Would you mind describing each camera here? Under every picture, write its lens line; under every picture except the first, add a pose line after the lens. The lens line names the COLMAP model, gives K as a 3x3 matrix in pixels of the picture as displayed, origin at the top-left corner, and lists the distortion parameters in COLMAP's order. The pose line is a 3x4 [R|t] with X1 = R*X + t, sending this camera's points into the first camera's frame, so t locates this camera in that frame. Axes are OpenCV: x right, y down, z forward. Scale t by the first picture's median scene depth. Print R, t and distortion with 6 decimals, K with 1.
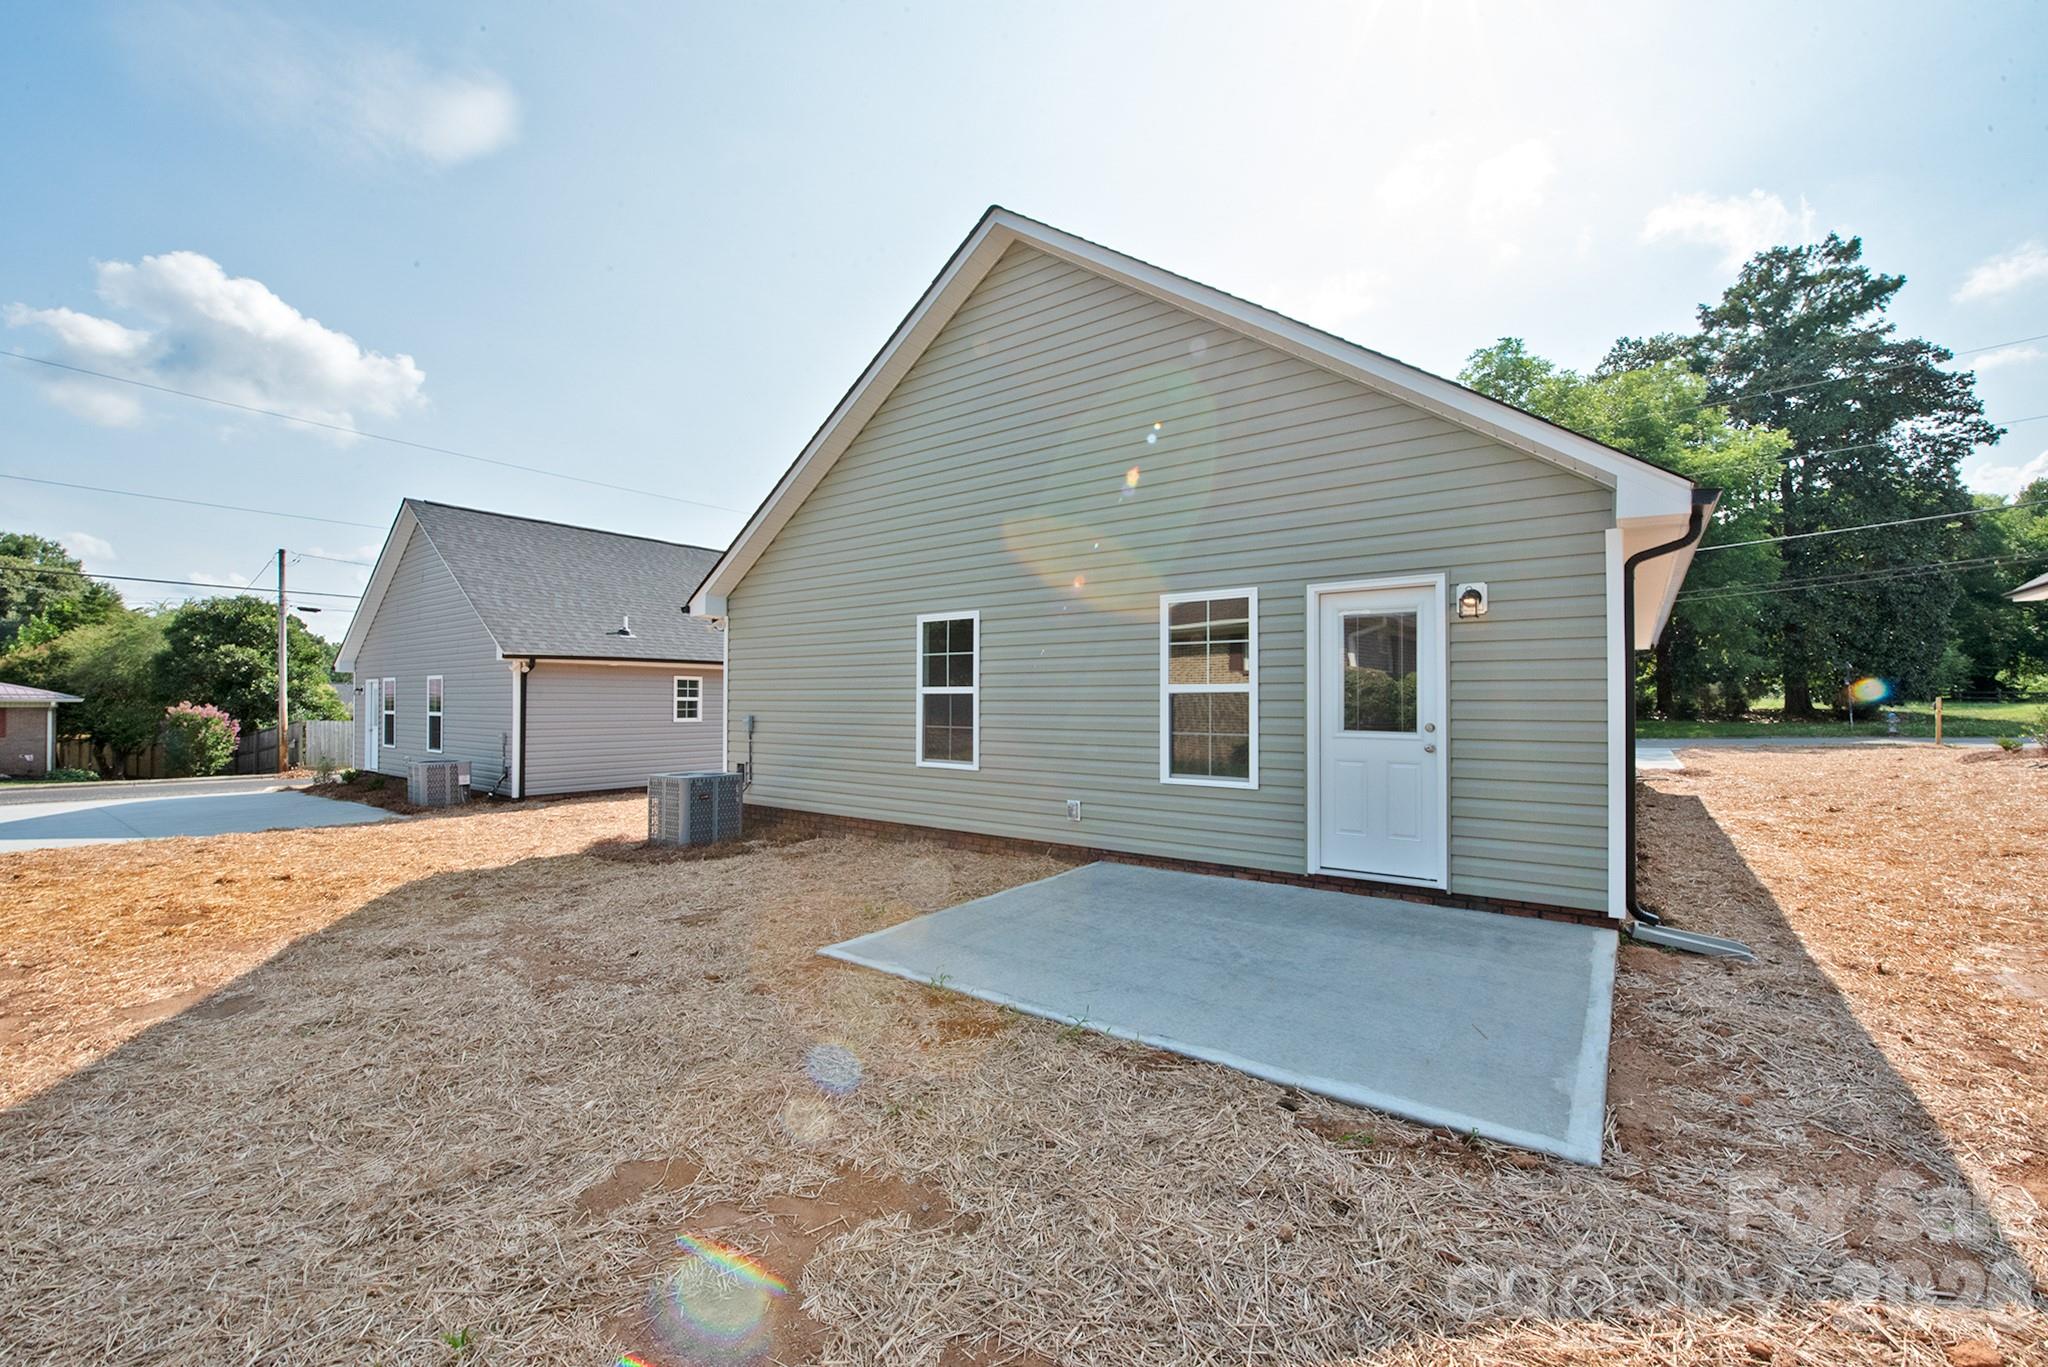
lens RADIAL K [[835.0, 0, 1020.9], [0, 835.0, 680.4], [0, 0, 1]] dist [-0.016472, -0.000265]
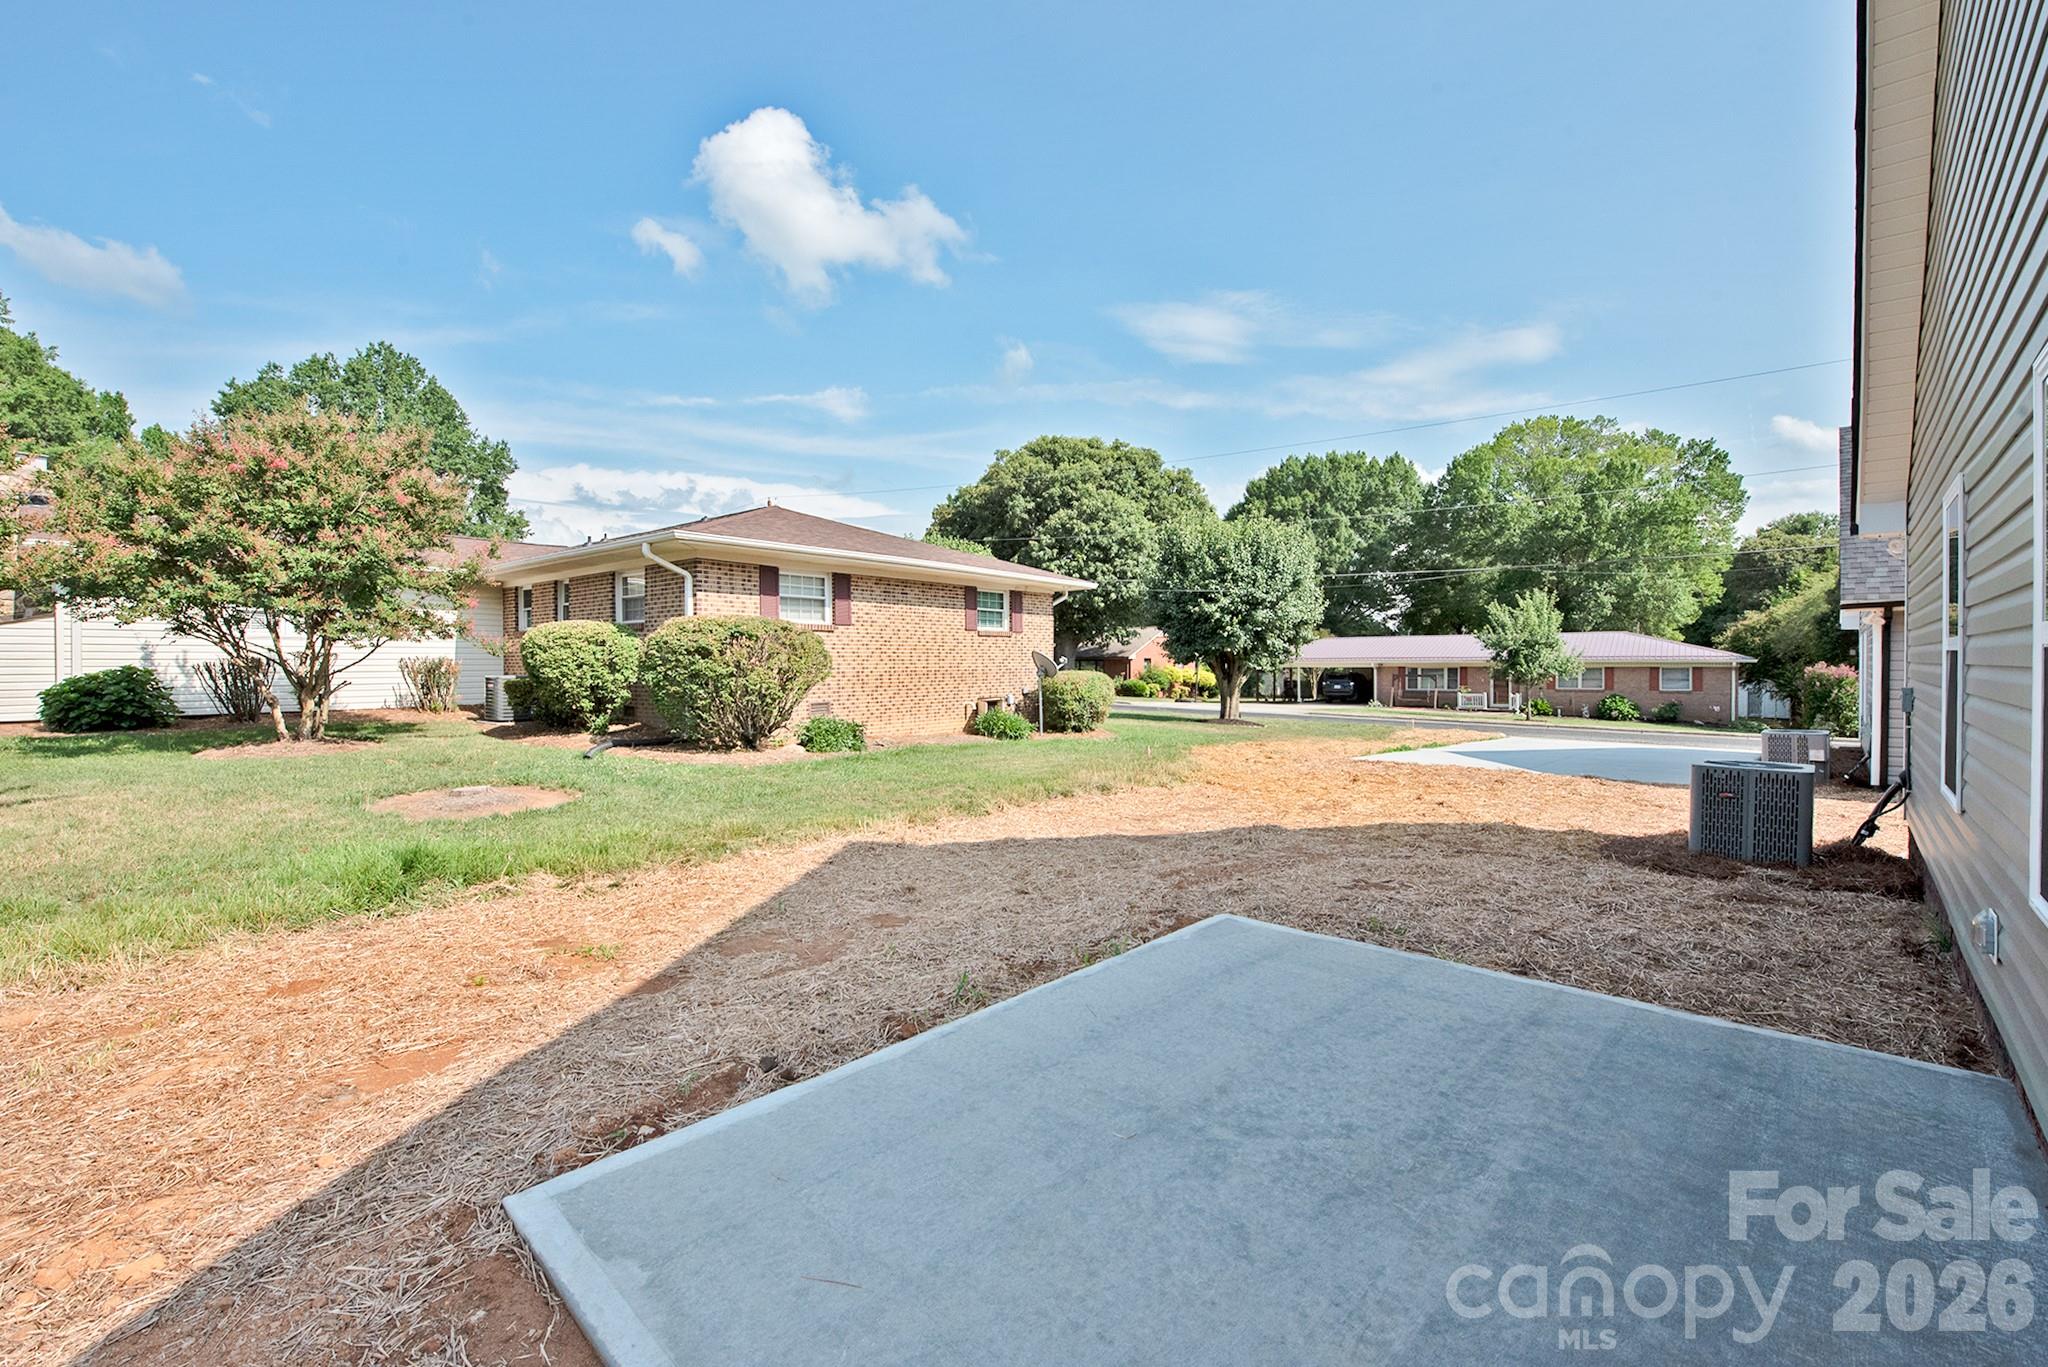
lens RADIAL K [[839.5, 0, 1020.4], [0, 839.5, 658.4], [0, 0, 1]] dist [-0.016205, -0.000217]
pose [[-0.131722, -0.004392, -0.991277, 0.802288], [0.027987, 0.999575, -0.008148, 0.013081], [0.990892, -0.028816, -0.131543, 0.891752]]
